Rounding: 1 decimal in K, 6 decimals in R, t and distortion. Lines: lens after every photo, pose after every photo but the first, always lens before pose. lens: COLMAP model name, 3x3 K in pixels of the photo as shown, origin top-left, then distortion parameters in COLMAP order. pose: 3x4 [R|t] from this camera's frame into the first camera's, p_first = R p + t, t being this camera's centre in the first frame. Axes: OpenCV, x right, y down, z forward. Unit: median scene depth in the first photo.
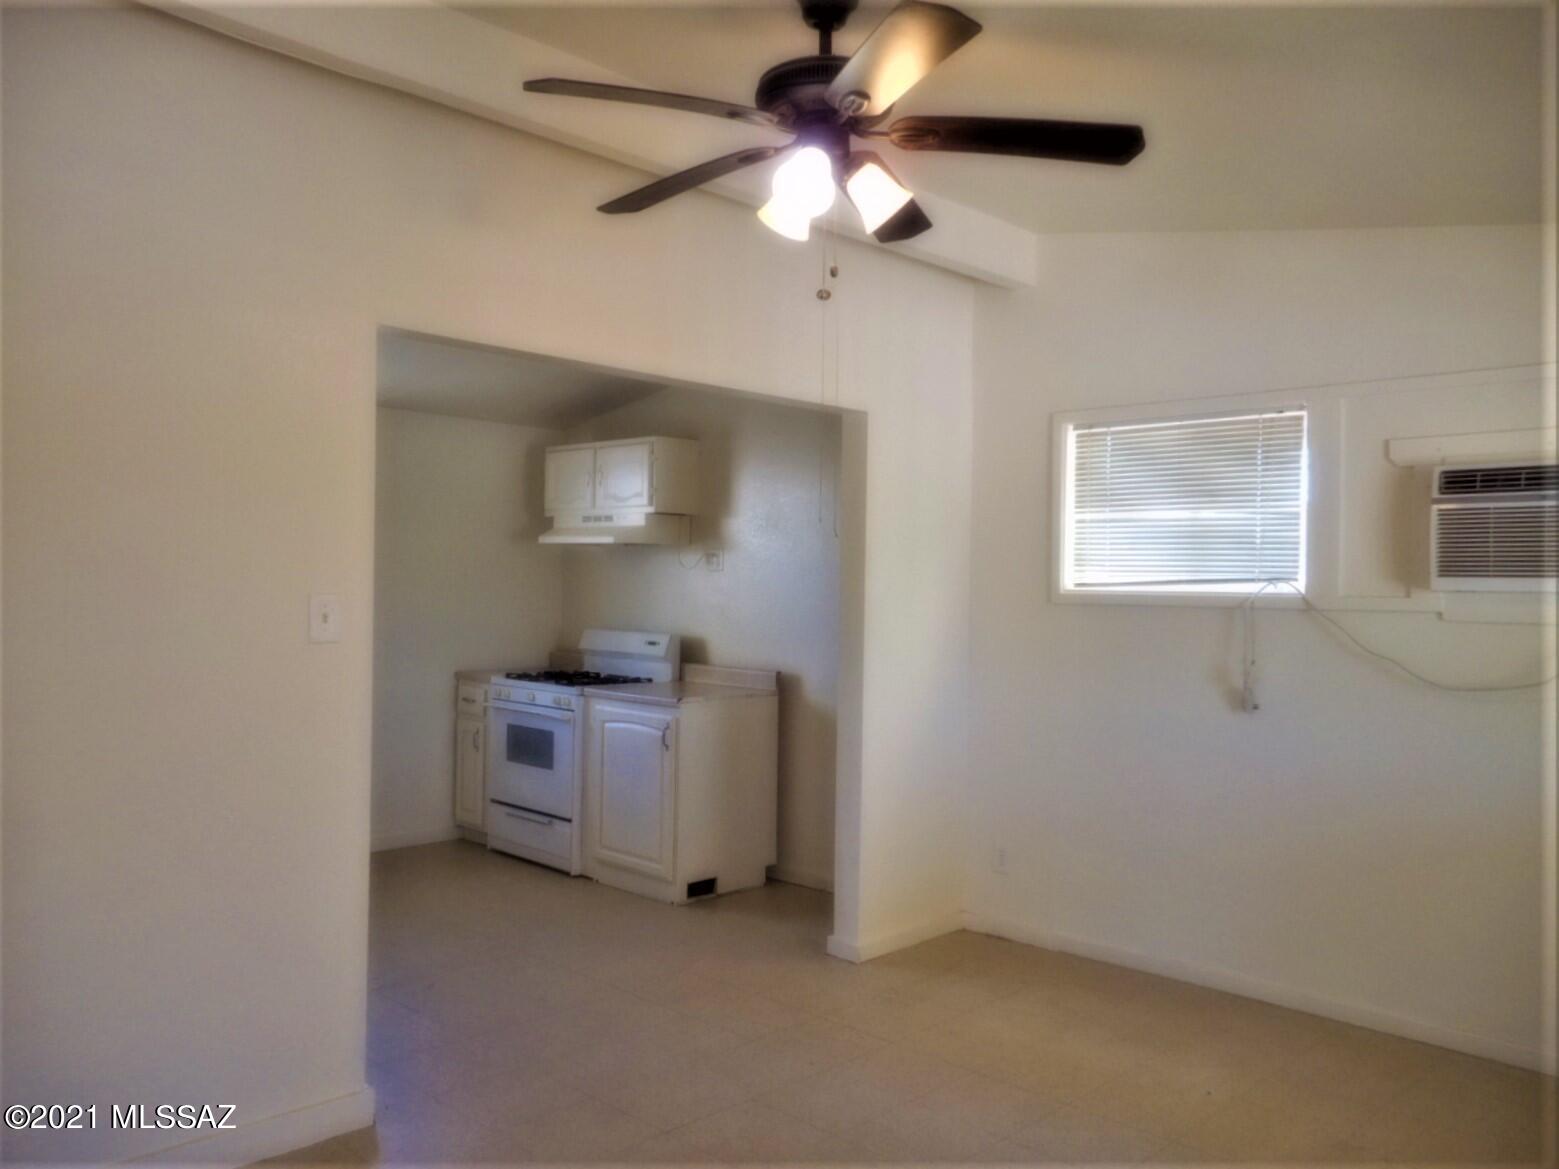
lens RADIAL K [[1177.4, 0, 779.5], [0, 1177.4, 584.5], [0, 0, 1]] dist [0.002332, 0.001386]
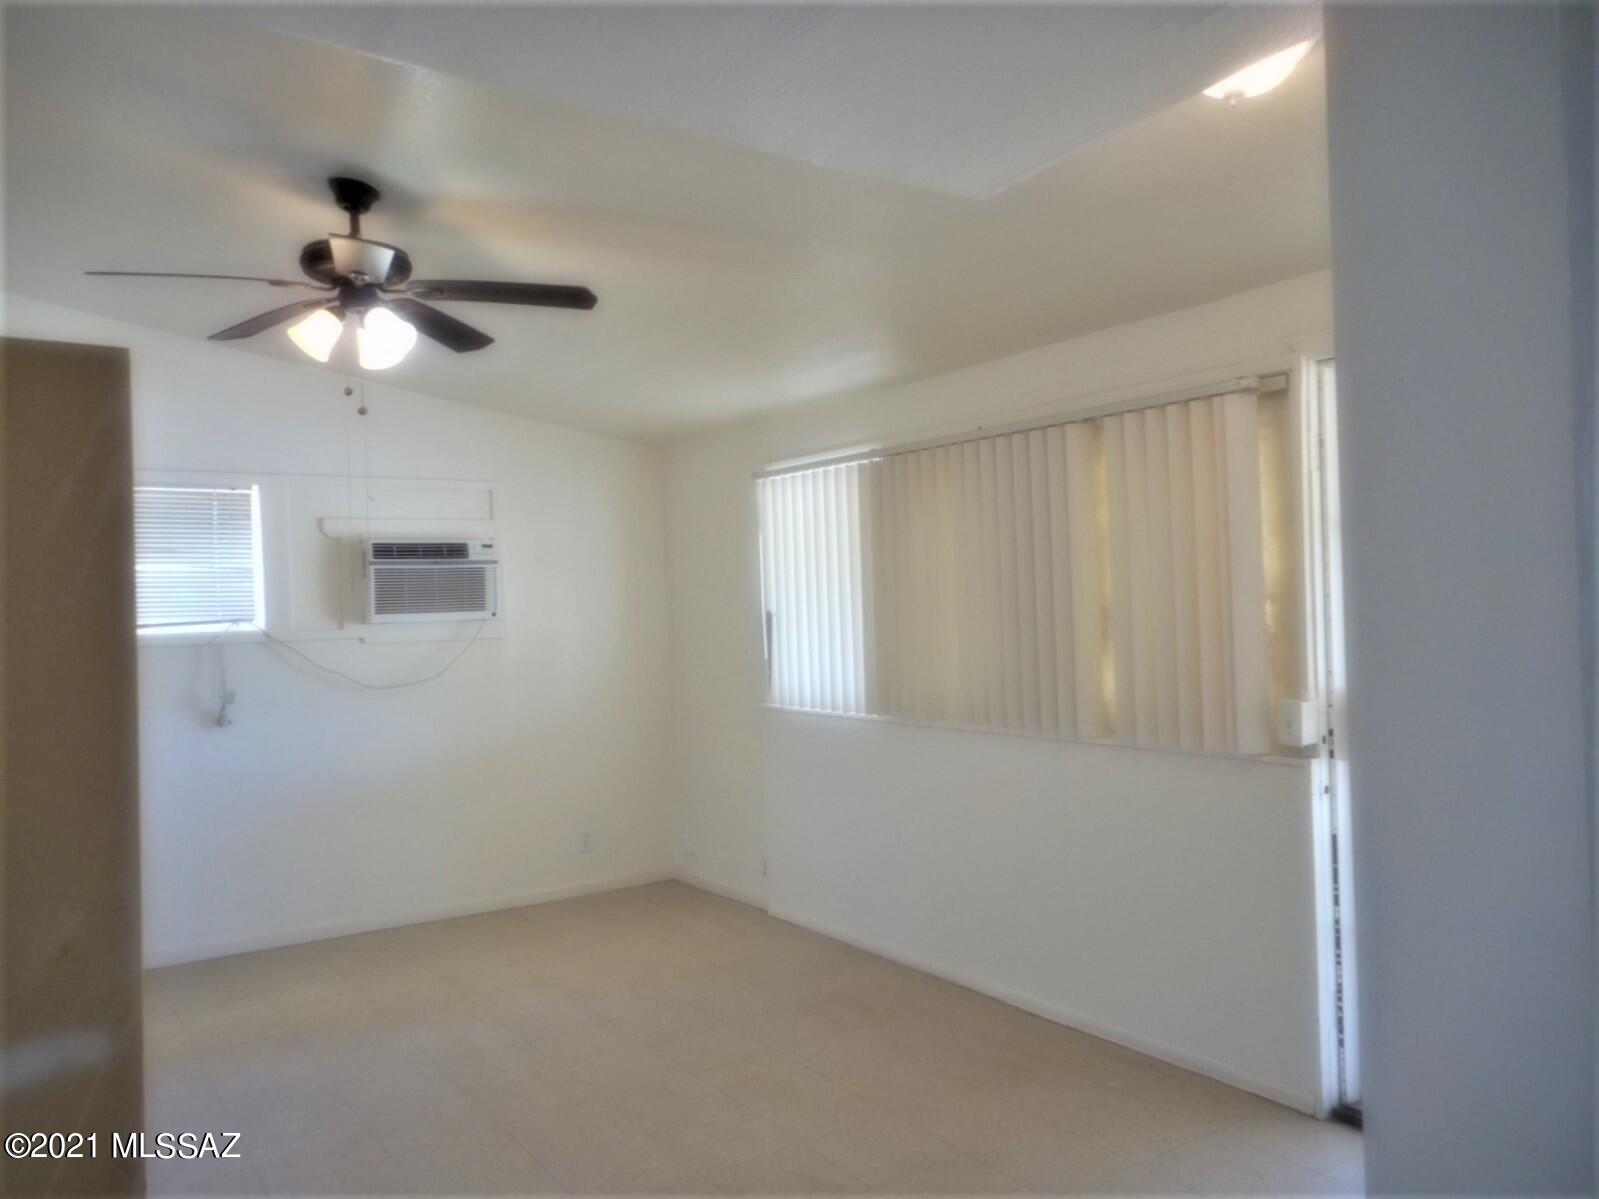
lens RADIAL K [[1207.6, 0, 799.5], [0, 1207.6, 599.5], [0, 0, 1]] dist [0.002332, 0.001386]
pose [[0.246413, -0.020936, 0.968939, -0.704019], [0.033216, 0.999362, 0.013146, -0.024122], [-0.968596, 0.028945, 0.246951, 0.087577]]
